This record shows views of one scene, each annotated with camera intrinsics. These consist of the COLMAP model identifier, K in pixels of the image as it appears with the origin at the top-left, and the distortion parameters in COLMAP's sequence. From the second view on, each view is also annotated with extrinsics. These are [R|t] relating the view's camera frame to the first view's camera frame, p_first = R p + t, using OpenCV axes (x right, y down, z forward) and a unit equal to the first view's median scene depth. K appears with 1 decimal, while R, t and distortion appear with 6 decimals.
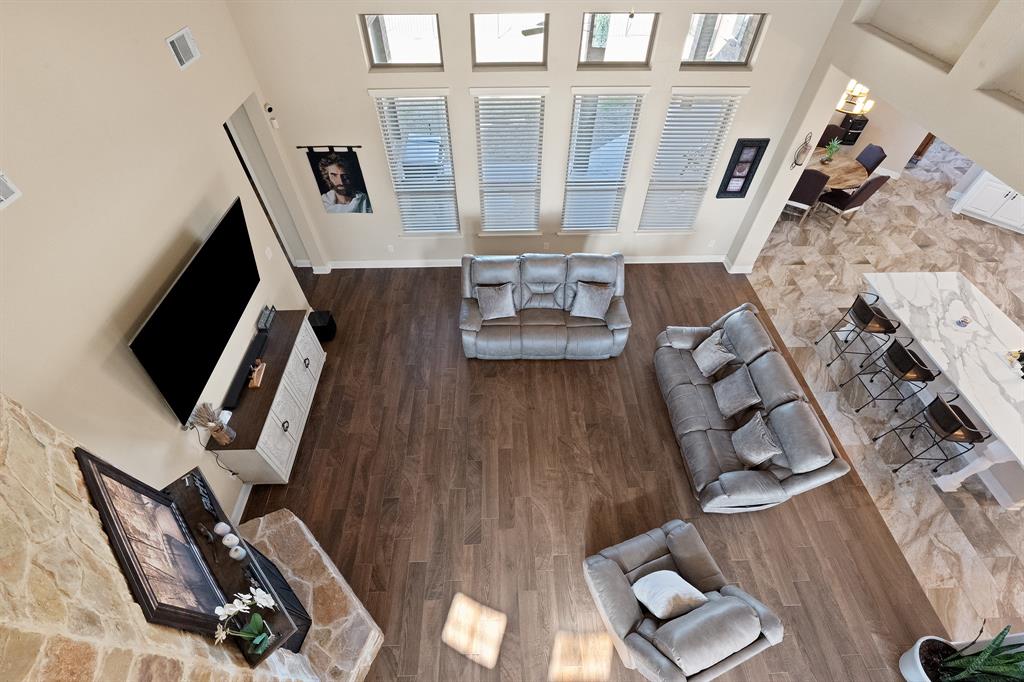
lens RADIAL K [[440.4, 0, 512.6], [0, 440.4, 338.1], [0, 0, 1]] dist [-0.004963, -0.000465]
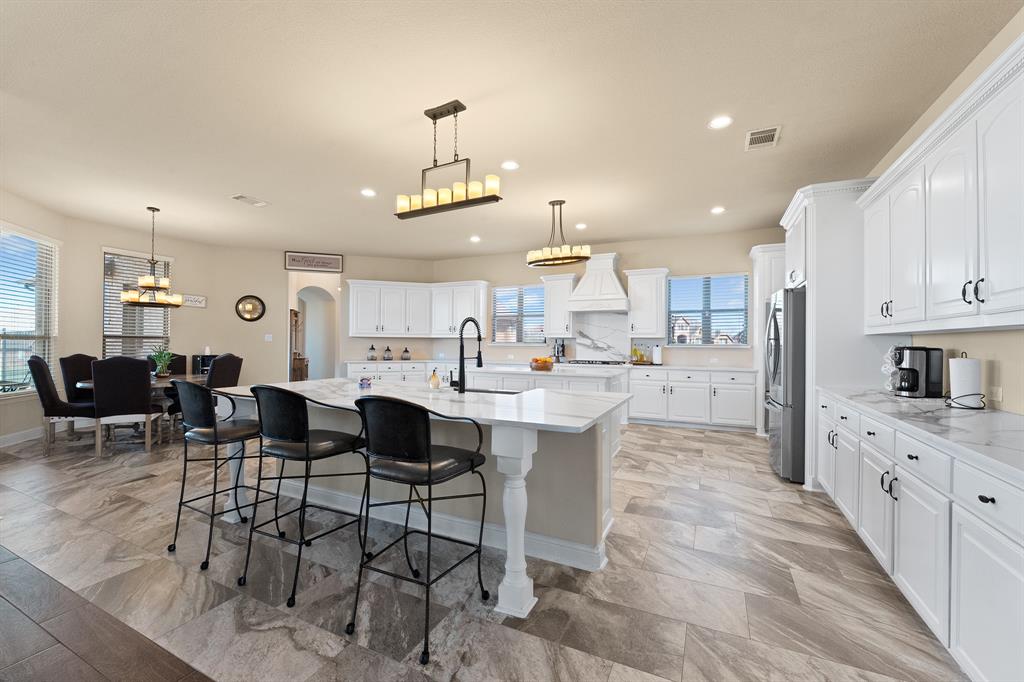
lens RADIAL K [[412.1, 0, 514.3], [0, 412.1, 340.9], [0, 0, 1]] dist [-0.002857, -0.000031]
pose [[0.461464, 0.005914, 0.887139, 0.613275], [0.665267, 0.659246, -0.350448, 0.298595], [-0.586916, 0.751904, 0.300284, 0.670472]]
